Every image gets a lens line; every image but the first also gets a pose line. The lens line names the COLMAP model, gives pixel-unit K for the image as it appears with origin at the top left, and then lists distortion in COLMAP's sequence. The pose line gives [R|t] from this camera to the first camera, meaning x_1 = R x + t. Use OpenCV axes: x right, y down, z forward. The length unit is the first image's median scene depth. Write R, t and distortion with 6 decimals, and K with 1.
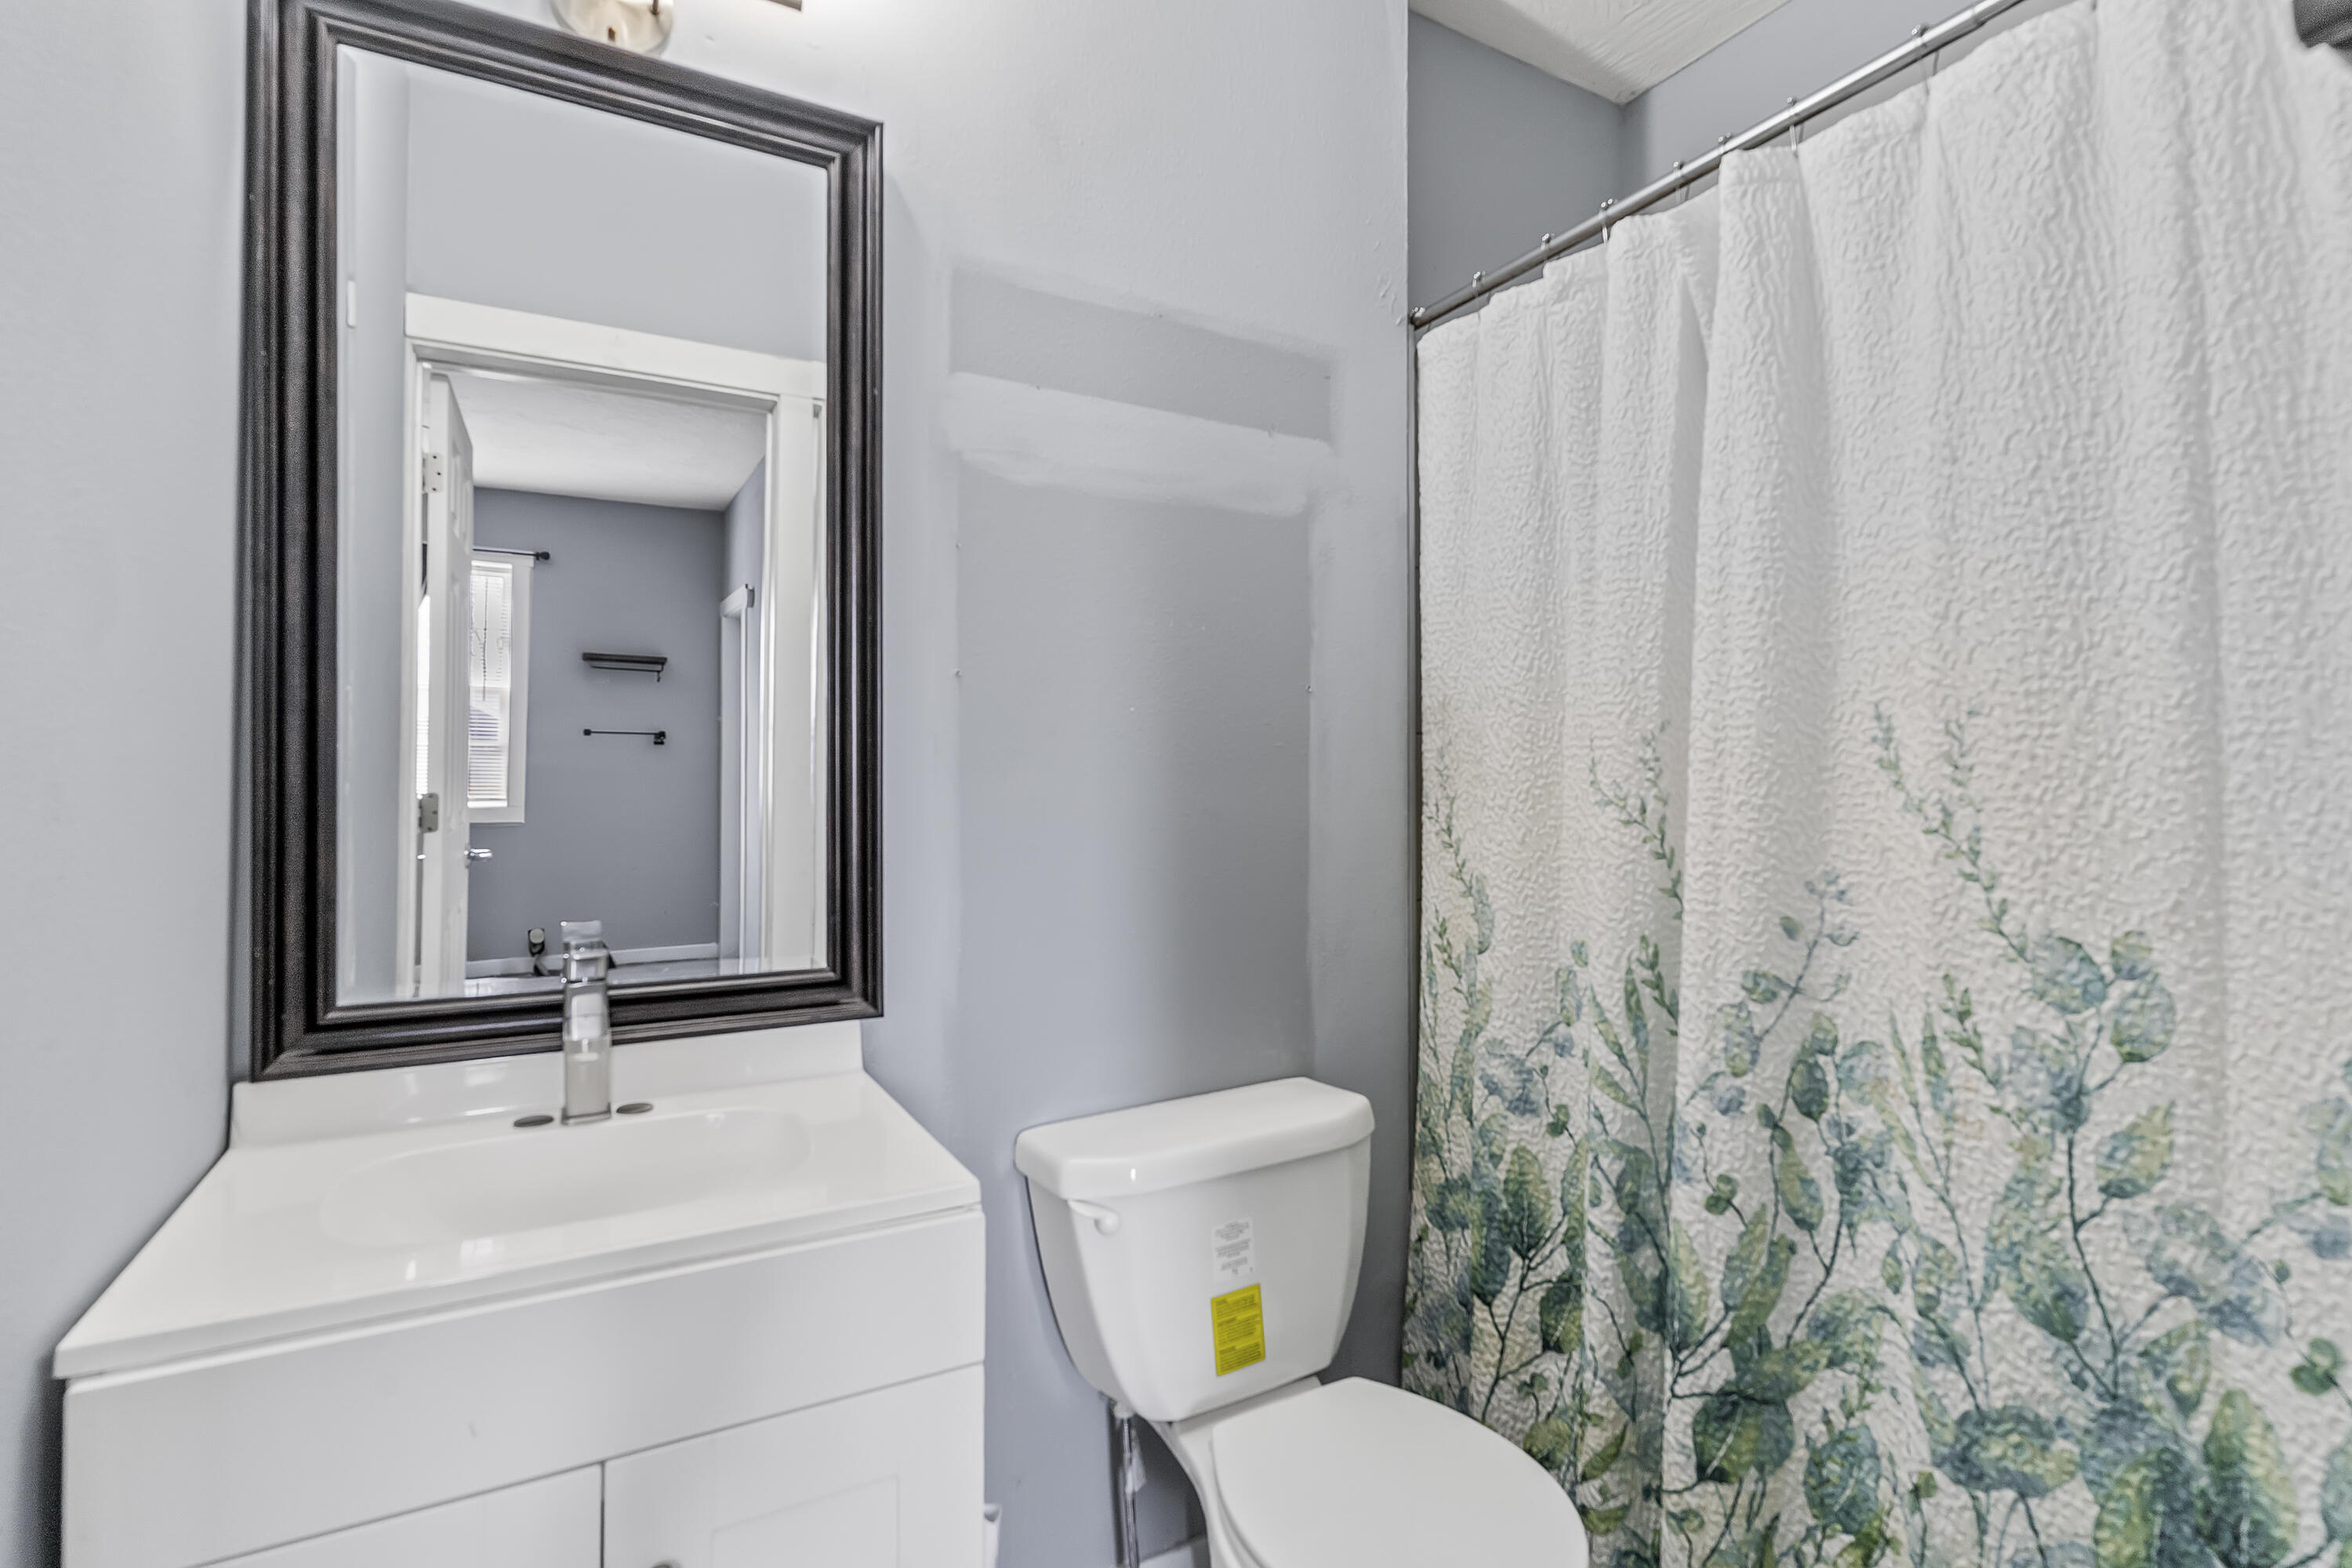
lens RADIAL K [[1133.5, 0, 1178.7], [0, 1133.5, 785.7], [0, 0, 1]] dist [0.002840, -0.000560]
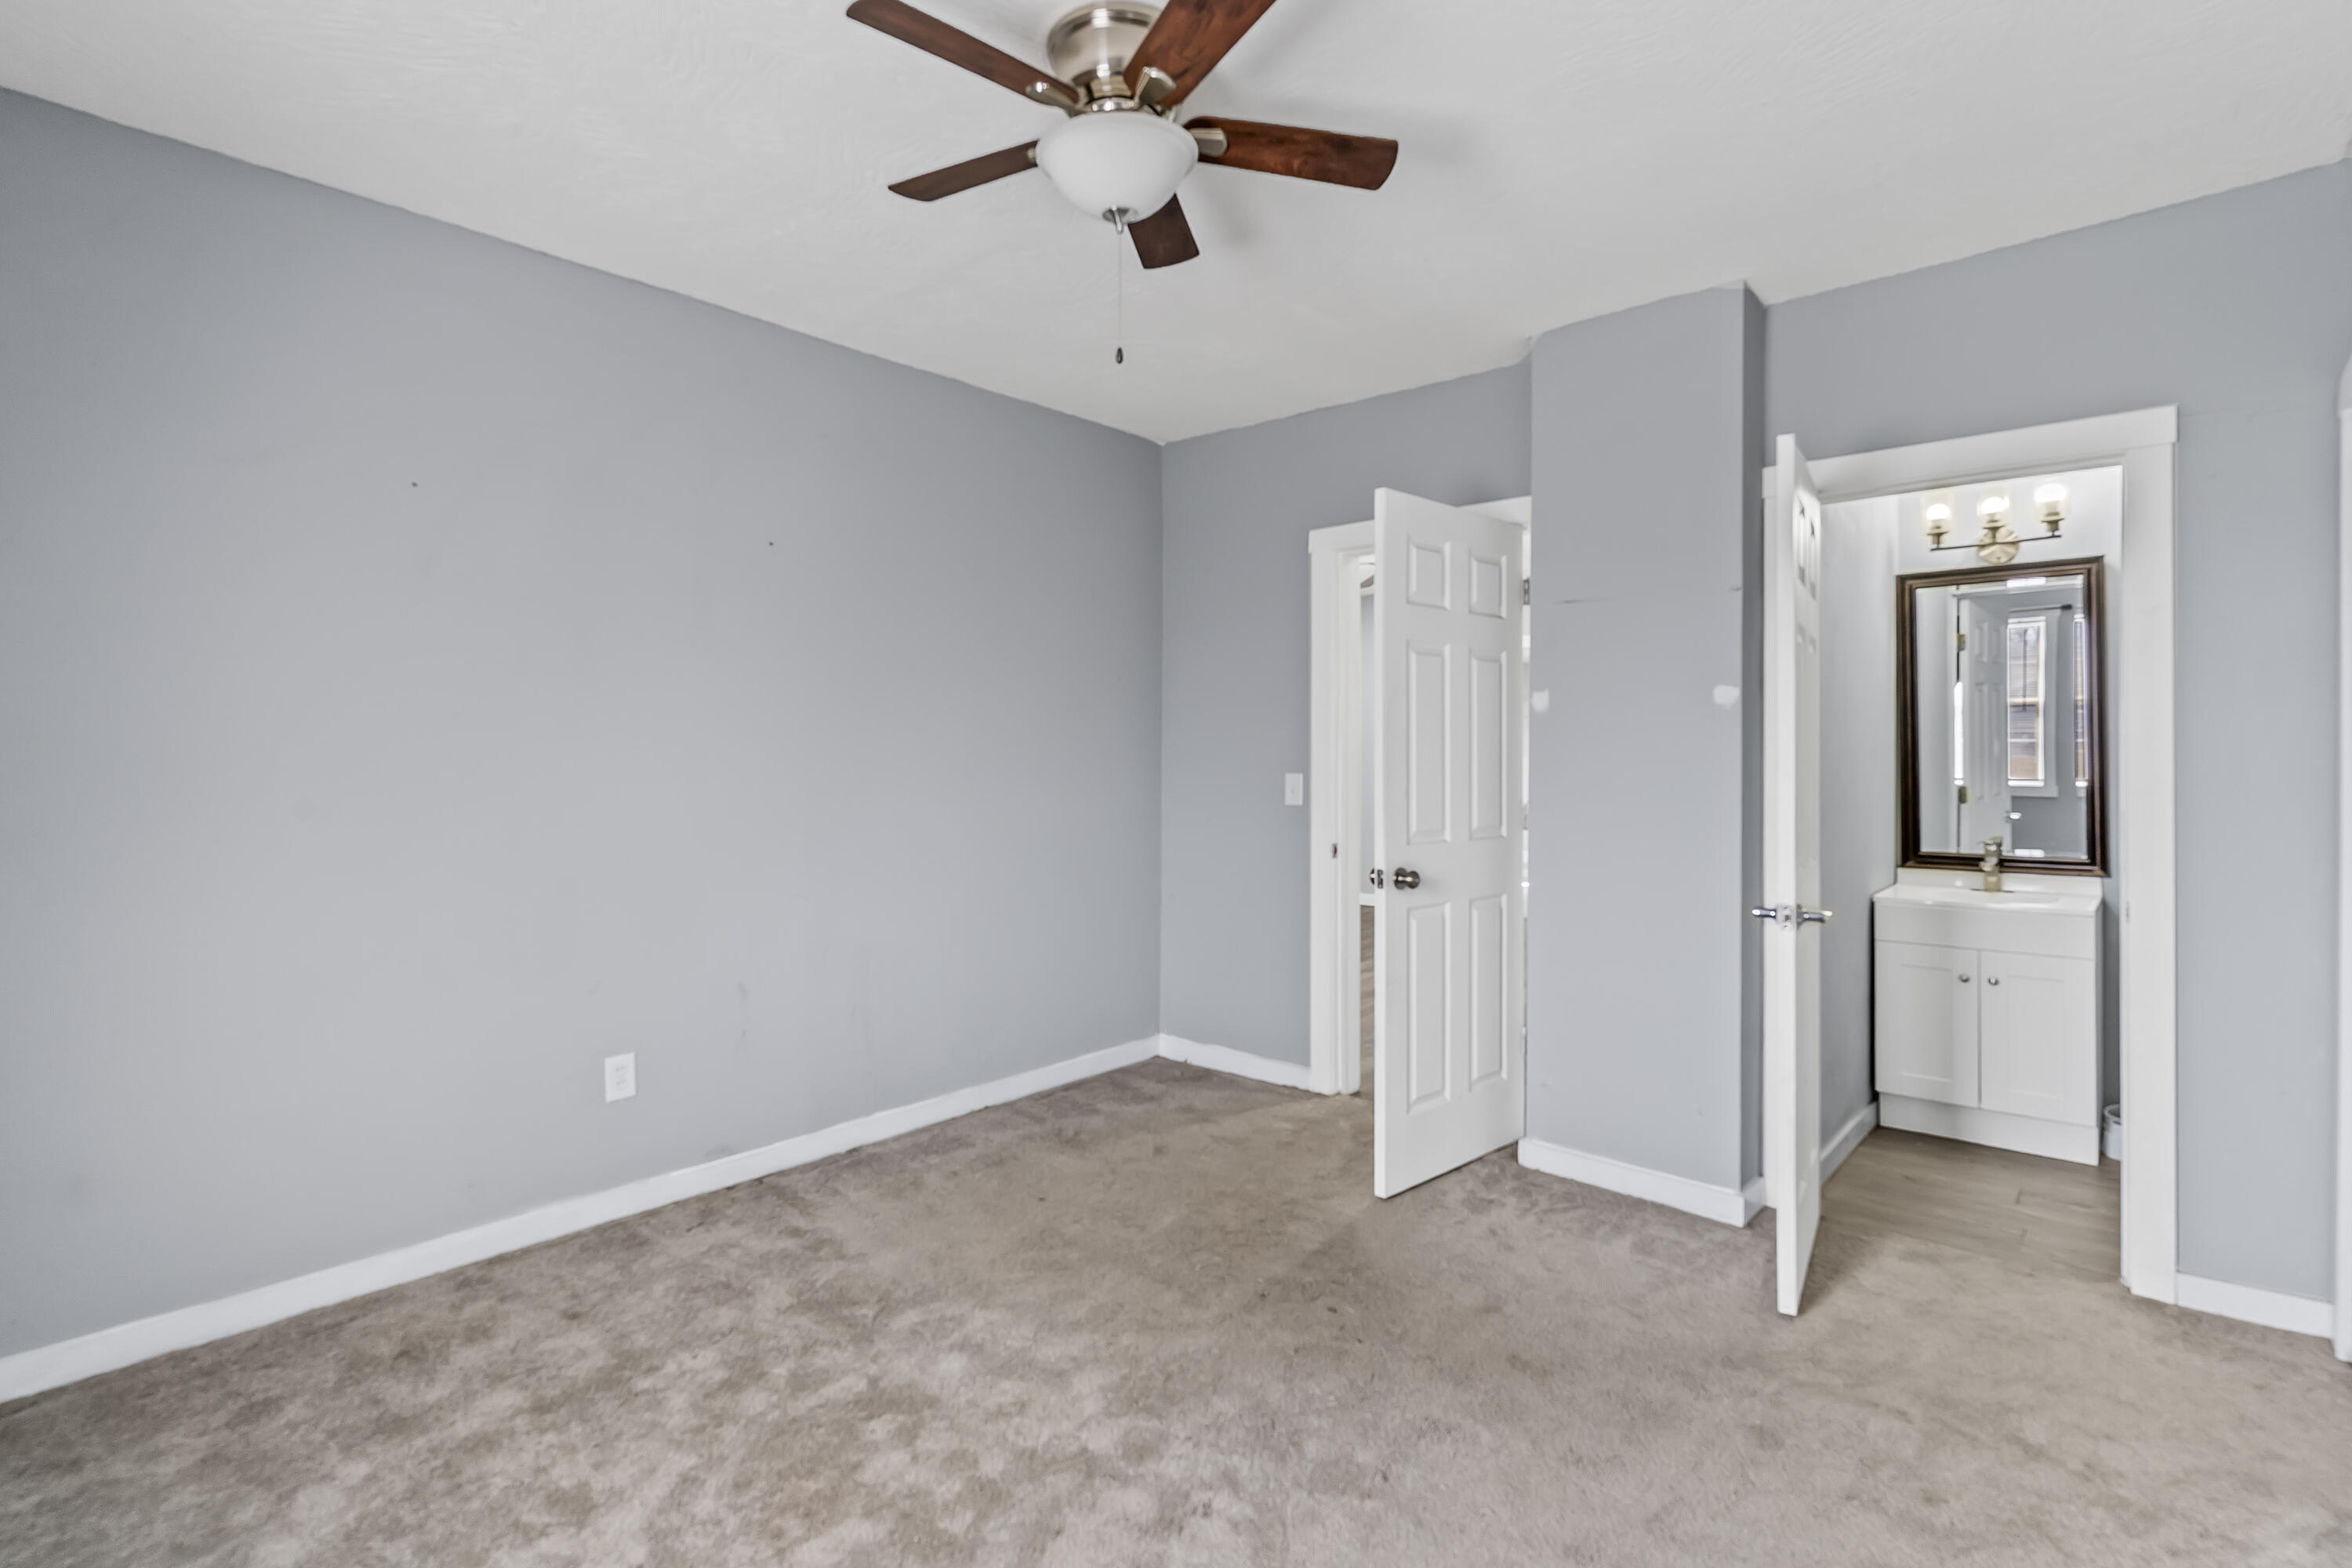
lens RADIAL K [[1133.5, 0, 1197.9], [0, 1133.5, 753.9], [0, 0, 1]] dist [0.002840, -0.000560]
pose [[0.345730, -0.010834, -0.938271, 1.589378], [0.015169, 0.999867, -0.005956, -0.116153], [0.938211, -0.012174, 0.345849, -2.062967]]
